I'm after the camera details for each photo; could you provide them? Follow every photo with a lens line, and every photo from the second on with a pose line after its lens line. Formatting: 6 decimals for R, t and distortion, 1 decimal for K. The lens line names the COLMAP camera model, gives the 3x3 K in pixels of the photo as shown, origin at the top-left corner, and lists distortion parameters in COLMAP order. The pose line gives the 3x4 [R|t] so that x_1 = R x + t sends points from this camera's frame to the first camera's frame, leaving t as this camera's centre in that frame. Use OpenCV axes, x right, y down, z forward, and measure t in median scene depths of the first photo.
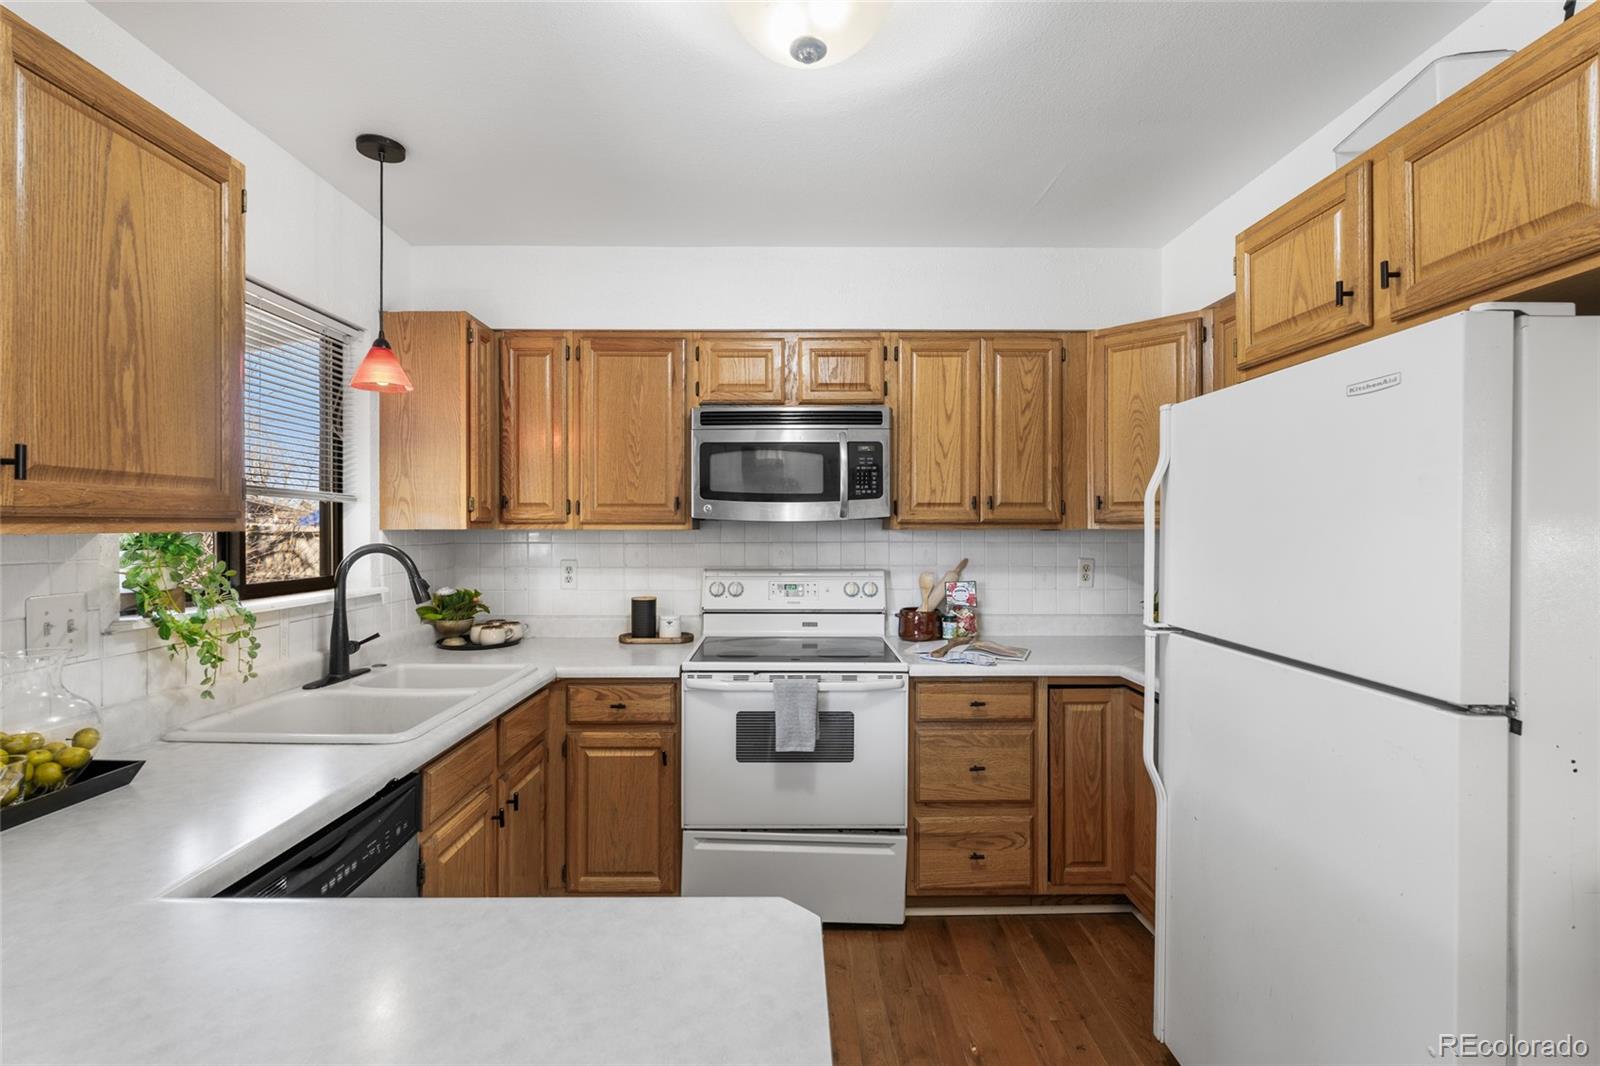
lens RADIAL K [[716.6, 0, 804.5], [0, 716.6, 530.8], [0, 0, 1]] dist [-0.005264, 0.001249]
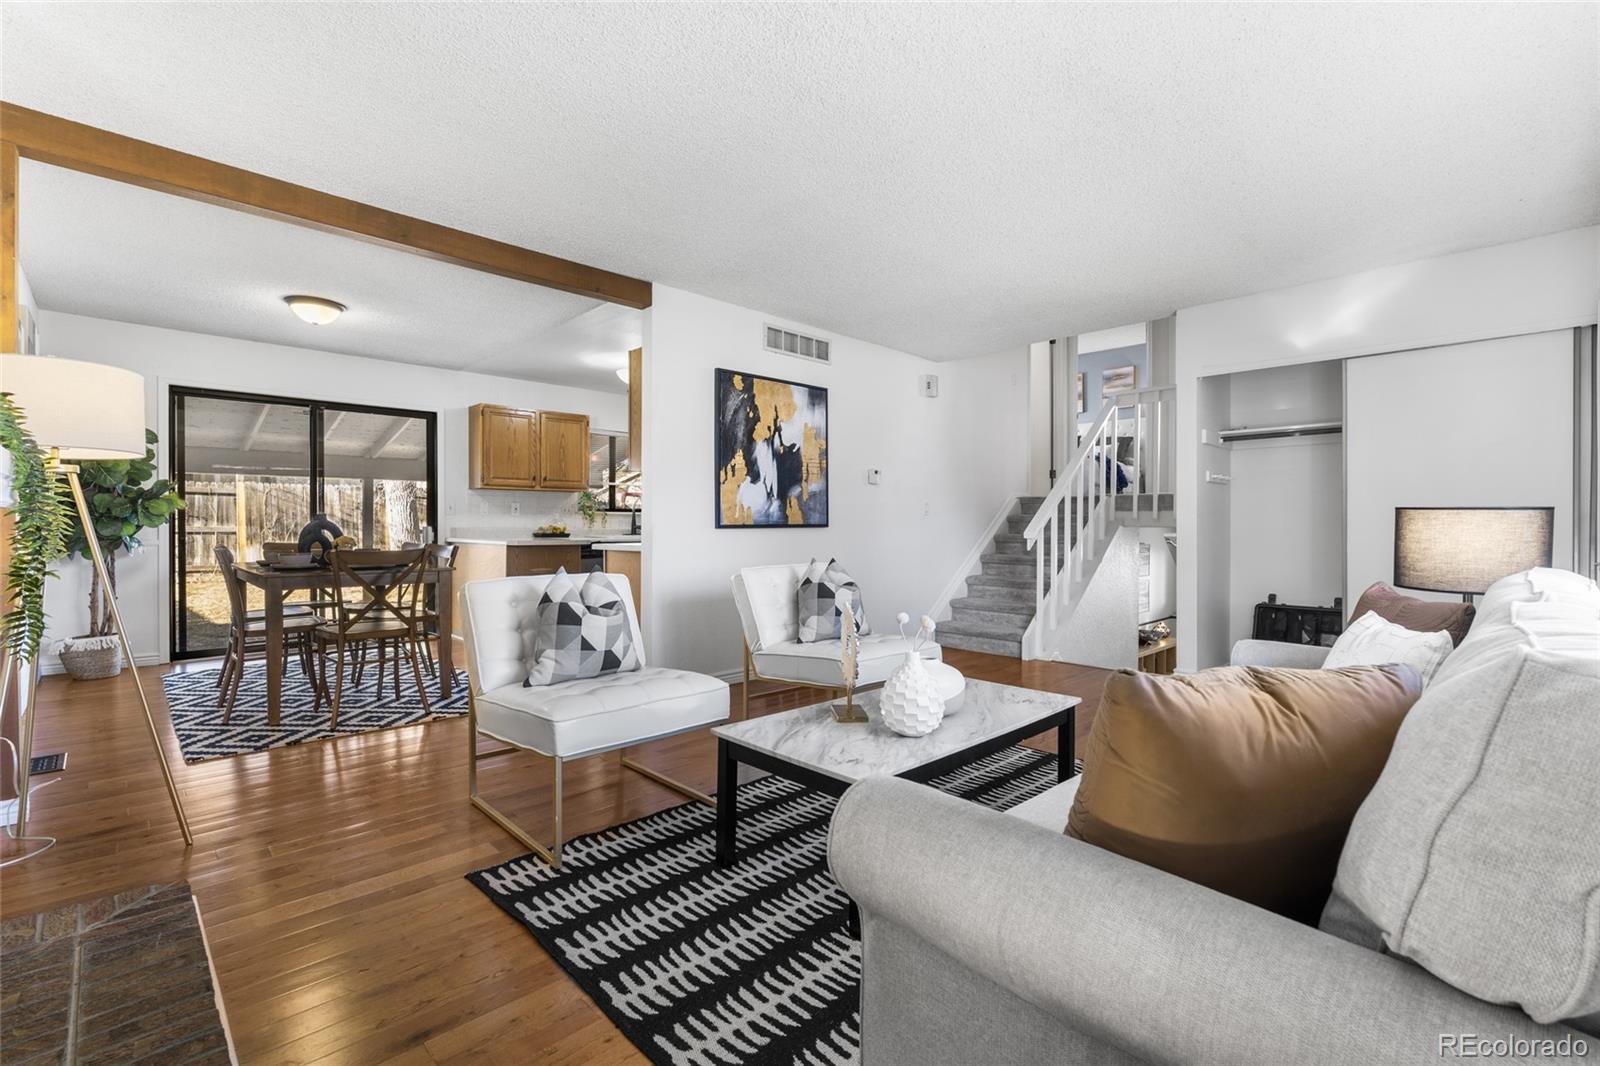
lens RADIAL K [[716.6, 0, 807.1], [0, 716.6, 530.5], [0, 0, 1]] dist [-0.005264, 0.001249]
pose [[0.691271, 0.007796, -0.722554, 2.270731], [-0.007048, 0.999967, 0.004046, 0.143165], [0.722562, 0.002296, 0.691303, -0.778825]]
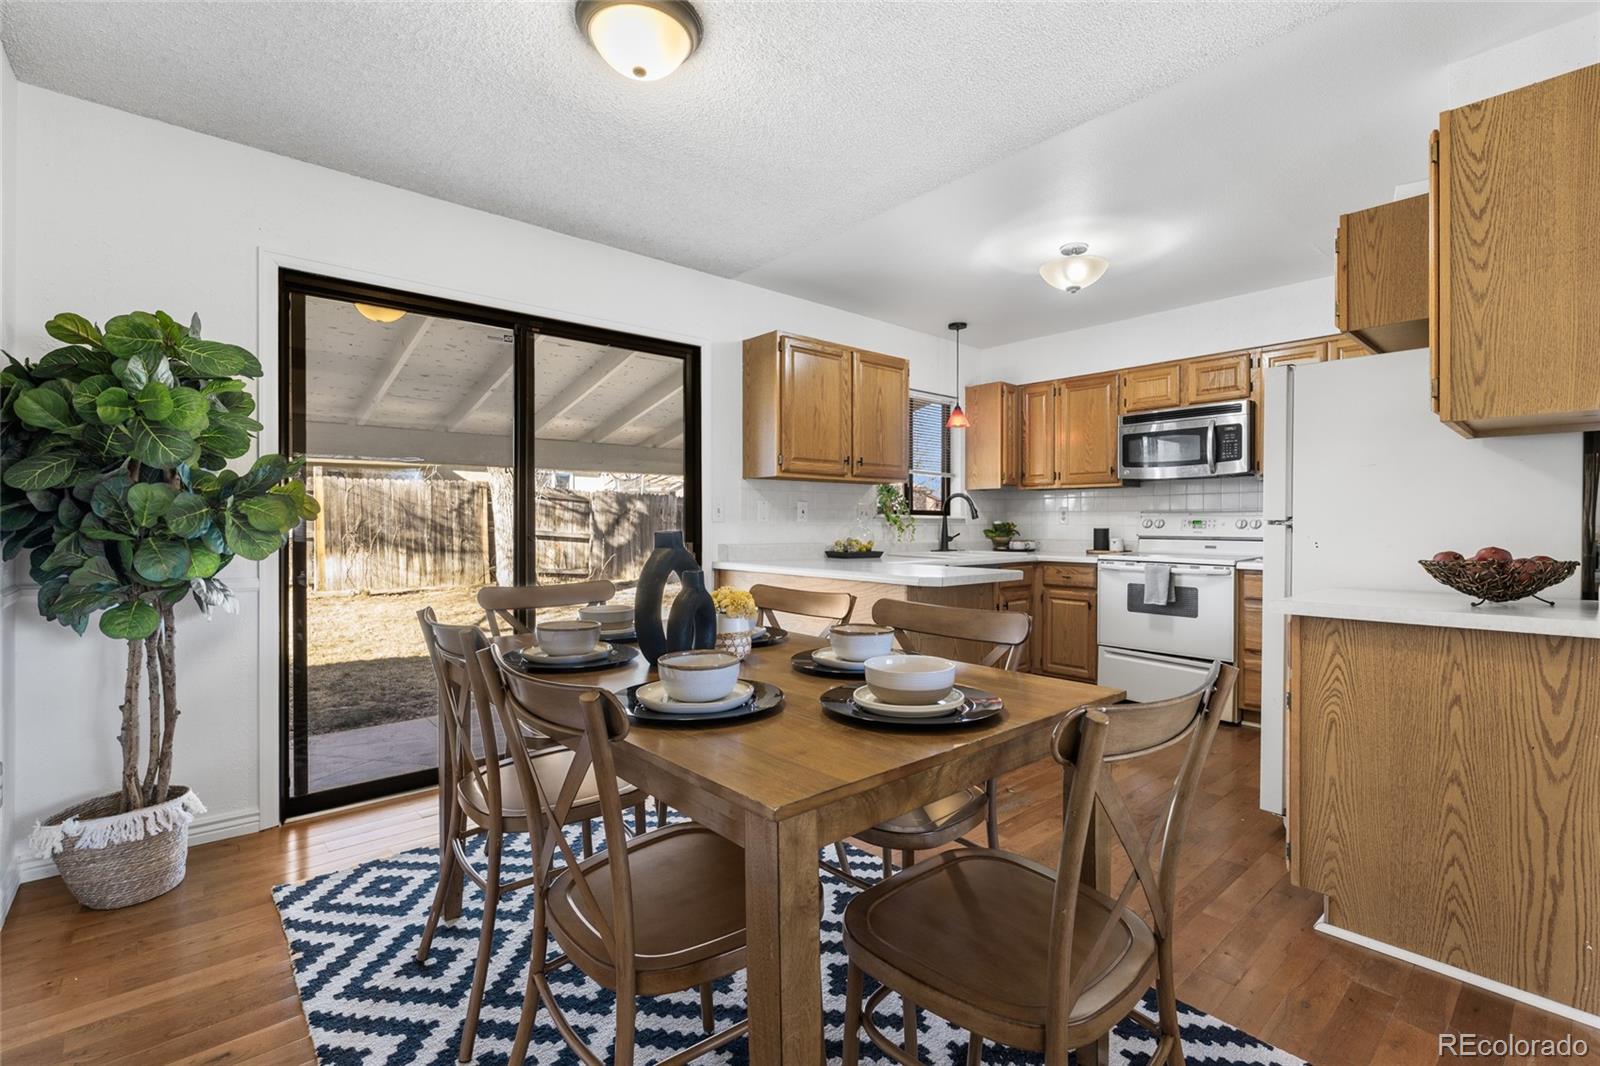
lens RADIAL K [[716.6, 0, 793.9], [0, 716.6, 525.0], [0, 0, 1]] dist [-0.005264, 0.001249]
pose [[0.651091, 0.003939, -0.758989, 0.708717], [-0.006127, 0.999981, -0.000067, 0.109257], [0.758975, 0.004694, 0.651103, -0.791479]]
